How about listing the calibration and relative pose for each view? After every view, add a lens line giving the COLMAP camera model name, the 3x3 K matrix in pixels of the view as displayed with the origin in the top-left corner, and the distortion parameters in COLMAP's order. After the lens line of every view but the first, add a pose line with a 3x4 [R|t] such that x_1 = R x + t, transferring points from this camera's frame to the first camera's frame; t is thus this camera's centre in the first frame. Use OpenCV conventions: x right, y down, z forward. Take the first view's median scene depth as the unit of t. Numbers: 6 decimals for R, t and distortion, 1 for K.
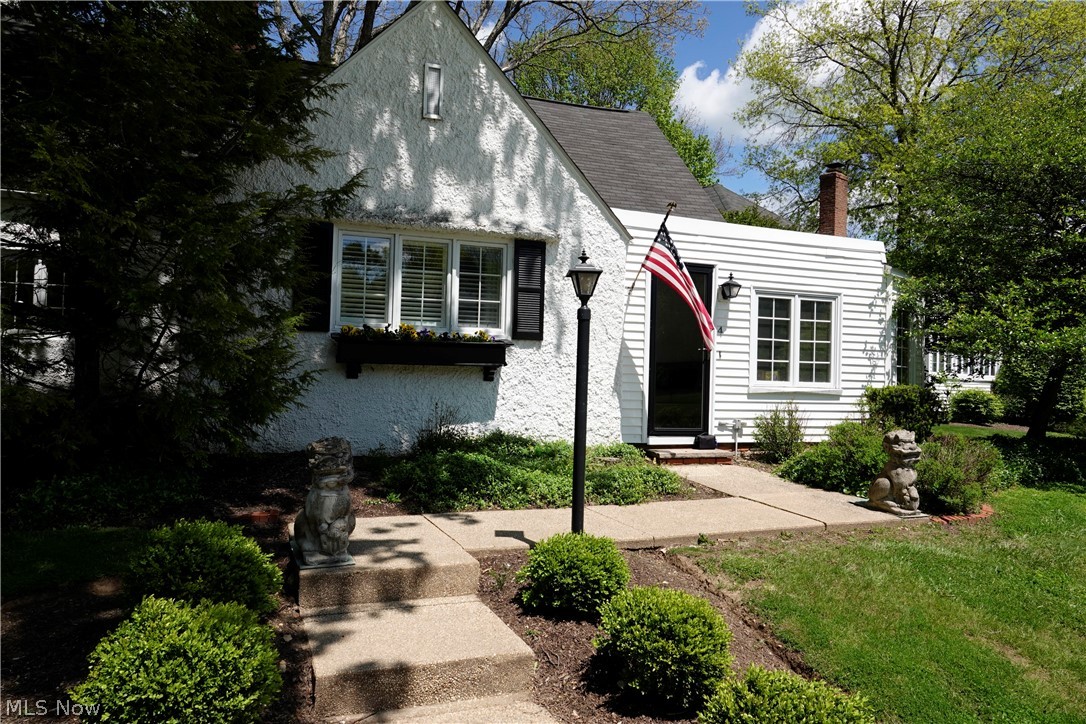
lens RADIAL K [[750.2, 0, 545.7], [0, 750.2, 362.0], [0, 0, 1]] dist [0.007393, -0.003213]
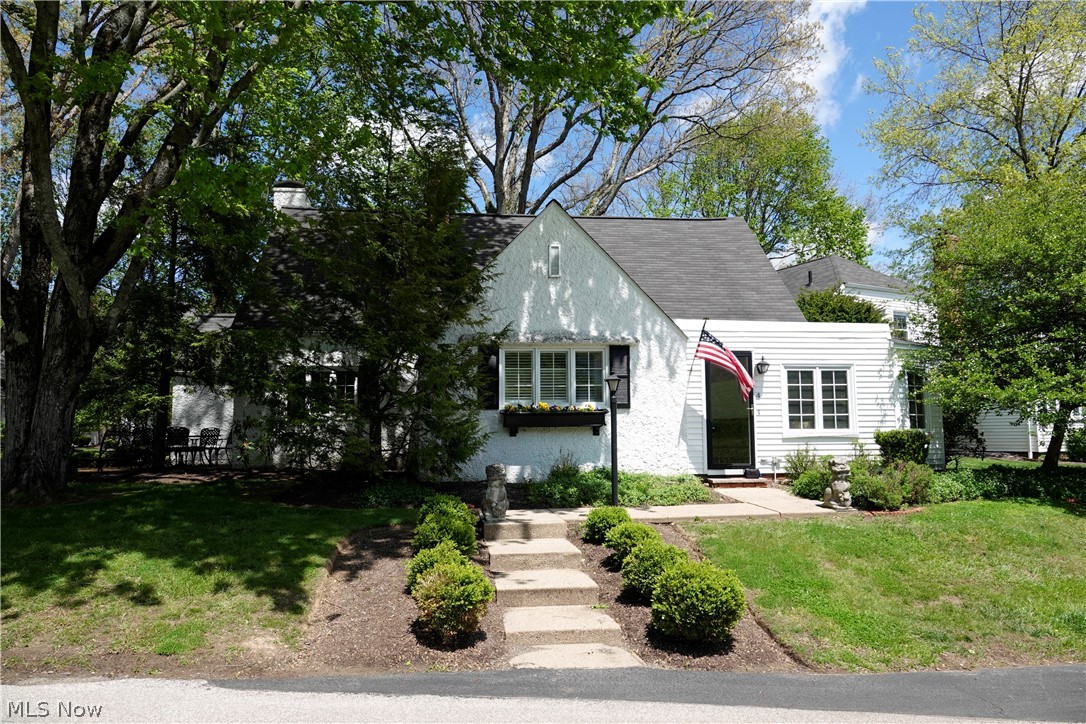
lens RADIAL K [[750.2, 0, 541.7], [0, 750.2, 359.9], [0, 0, 1]] dist [0.007393, -0.003213]
pose [[0.969453, -0.056797, -0.238612, 0.178978], [0.037532, 0.995715, -0.084522, -0.003390], [0.242390, 0.072984, 0.967430, -0.516132]]
